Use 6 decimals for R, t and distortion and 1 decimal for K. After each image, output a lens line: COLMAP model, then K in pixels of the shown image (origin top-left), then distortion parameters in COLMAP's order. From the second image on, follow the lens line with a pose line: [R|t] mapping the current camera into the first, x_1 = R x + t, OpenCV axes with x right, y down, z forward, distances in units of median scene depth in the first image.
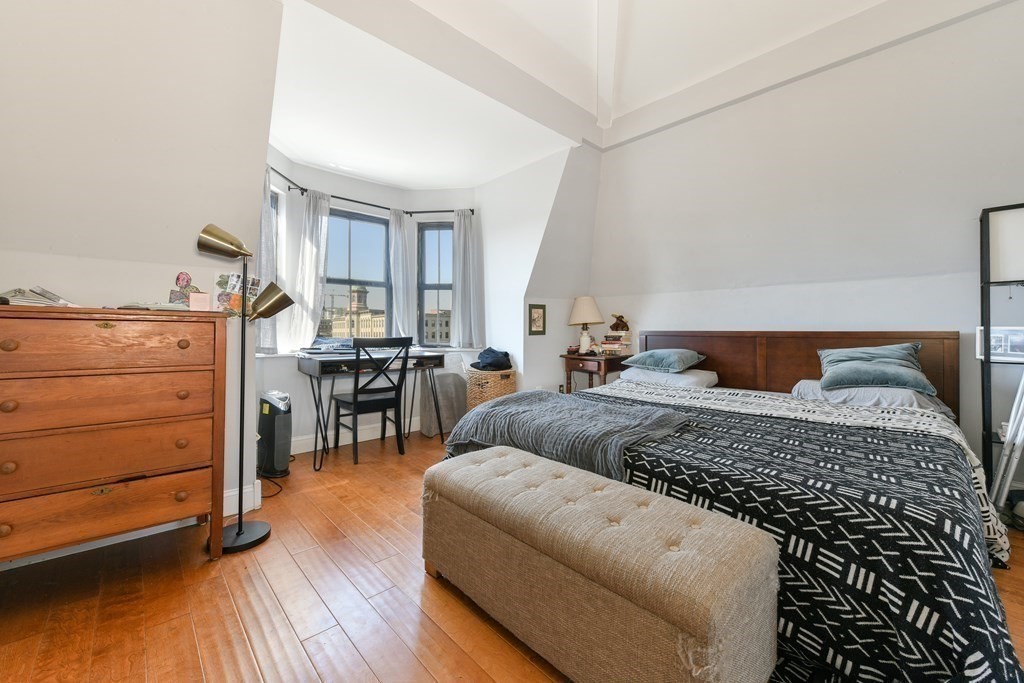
lens RADIAL K [[420.0, 0, 464.1], [0, 420.0, 327.6], [0, 0, 1]] dist [-0.014280, 0.001044]
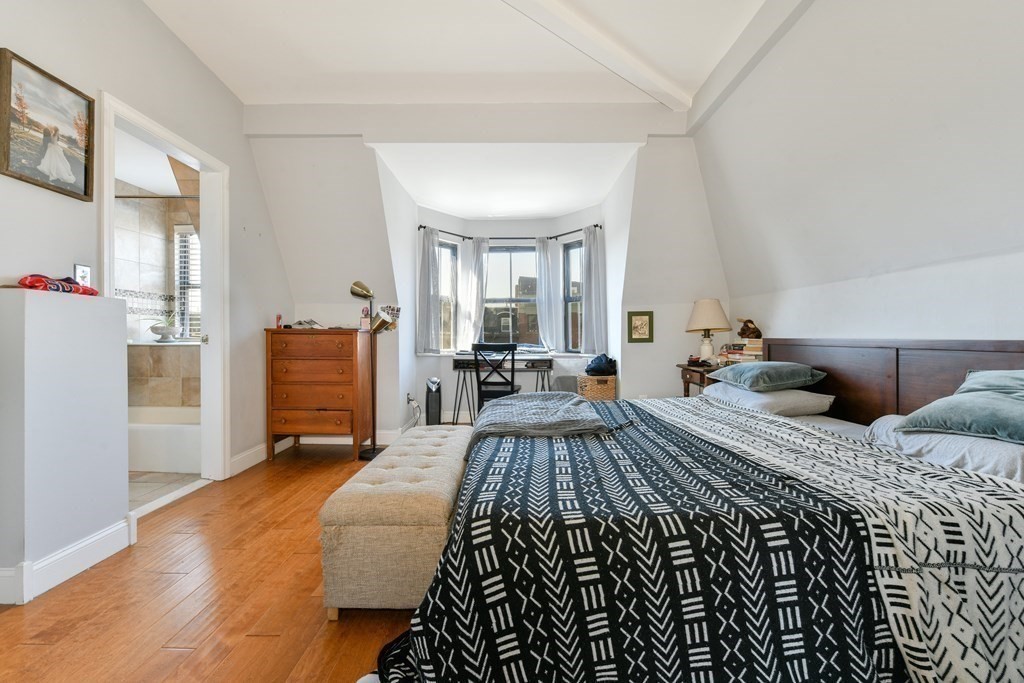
lens RADIAL K [[420.0, 0, 516.2], [0, 420.0, 344.0], [0, 0, 1]] dist [-0.014280, 0.001044]
pose [[0.705706, 0.008775, -0.708451, 0.727581], [0.008437, 0.999748, 0.020787, -0.002402], [0.708455, -0.020647, 0.705454, 0.112137]]
